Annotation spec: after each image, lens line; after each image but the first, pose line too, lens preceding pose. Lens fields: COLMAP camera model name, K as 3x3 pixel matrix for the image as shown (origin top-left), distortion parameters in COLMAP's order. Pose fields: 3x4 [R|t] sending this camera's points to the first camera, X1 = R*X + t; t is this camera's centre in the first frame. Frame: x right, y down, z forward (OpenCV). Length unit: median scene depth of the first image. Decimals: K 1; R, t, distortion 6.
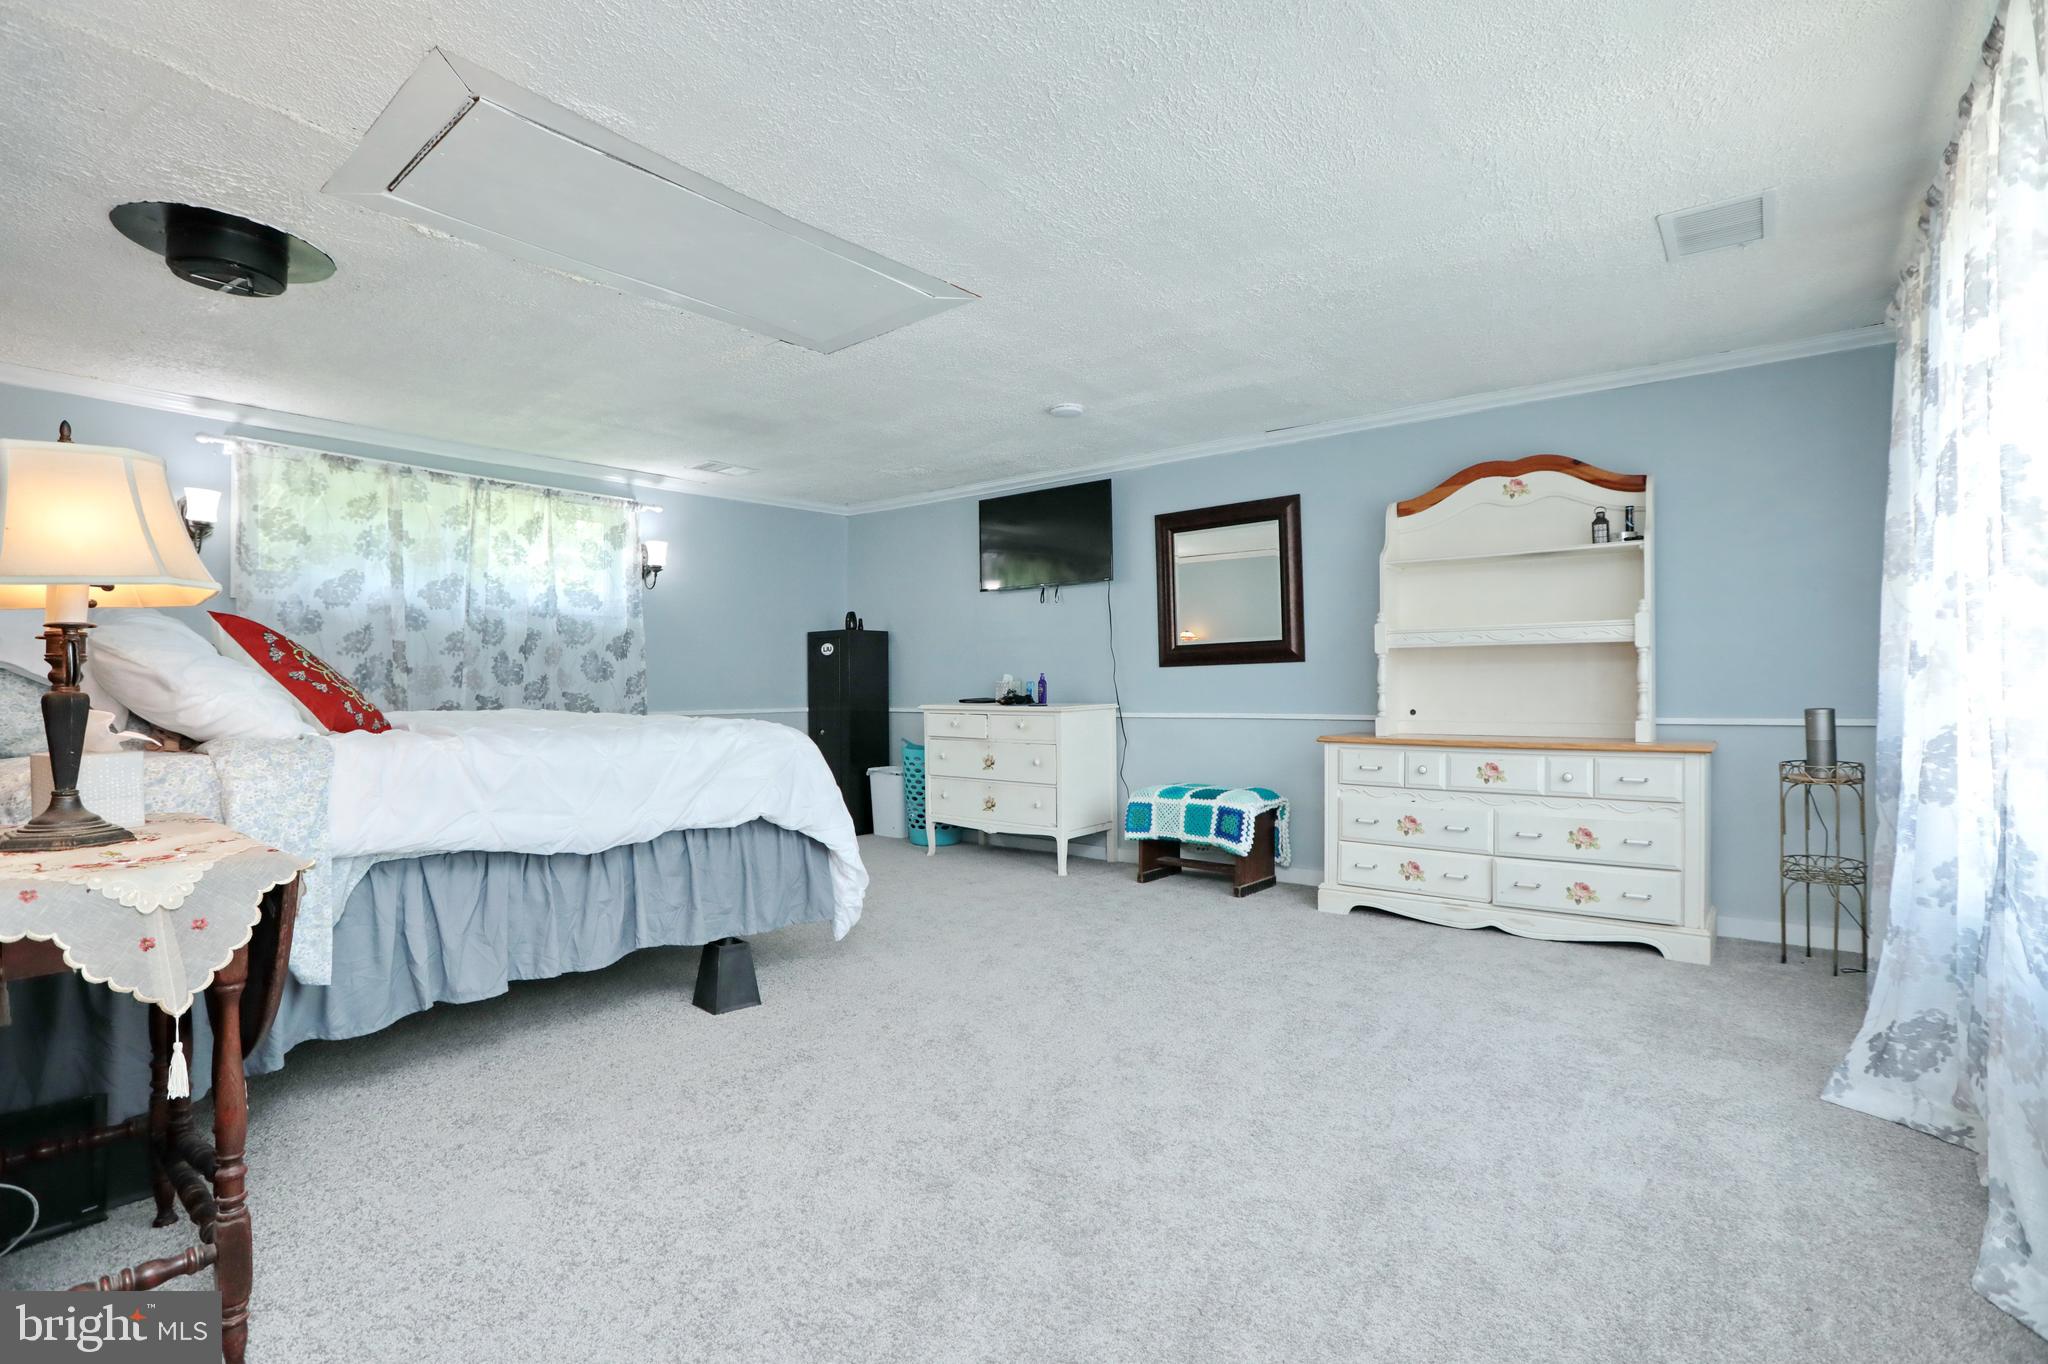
lens RADIAL K [[975.7, 0, 1035.5], [0, 975.7, 685.0], [0, 0, 1]] dist [-0.055366, 0.022847]
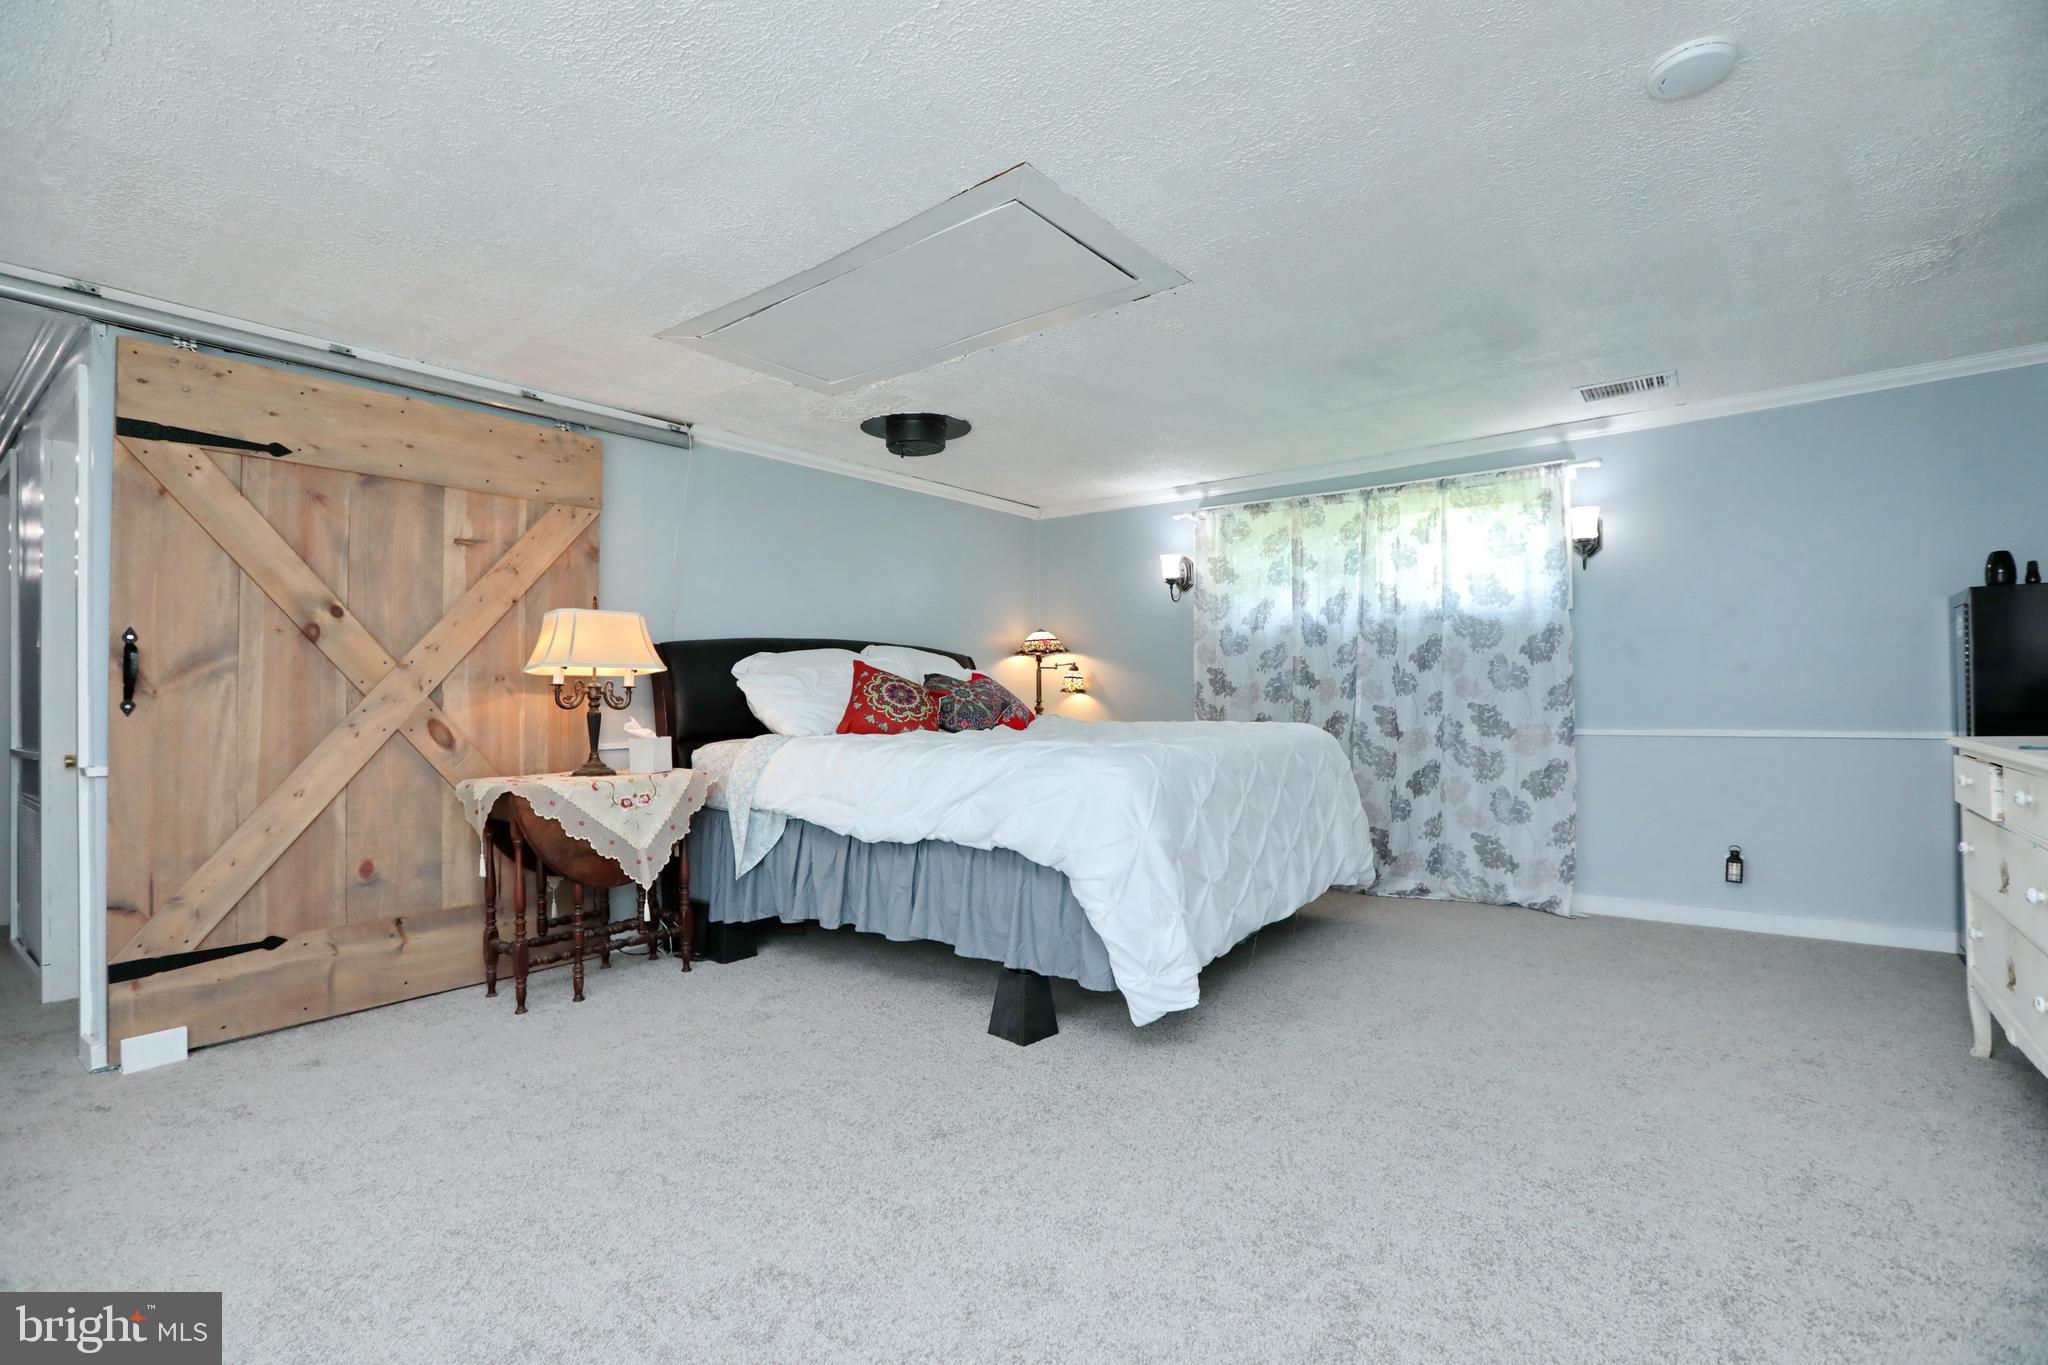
lens RADIAL K [[975.7, 0, 1035.5], [0, 975.7, 685.5], [0, 0, 1]] dist [-0.055366, 0.022847]
pose [[0.004923, -0.008074, -0.999955, 0.427206], [0.013207, 0.999881, -0.008009, -0.007425], [0.999901, -0.013167, 0.005029, 0.648093]]
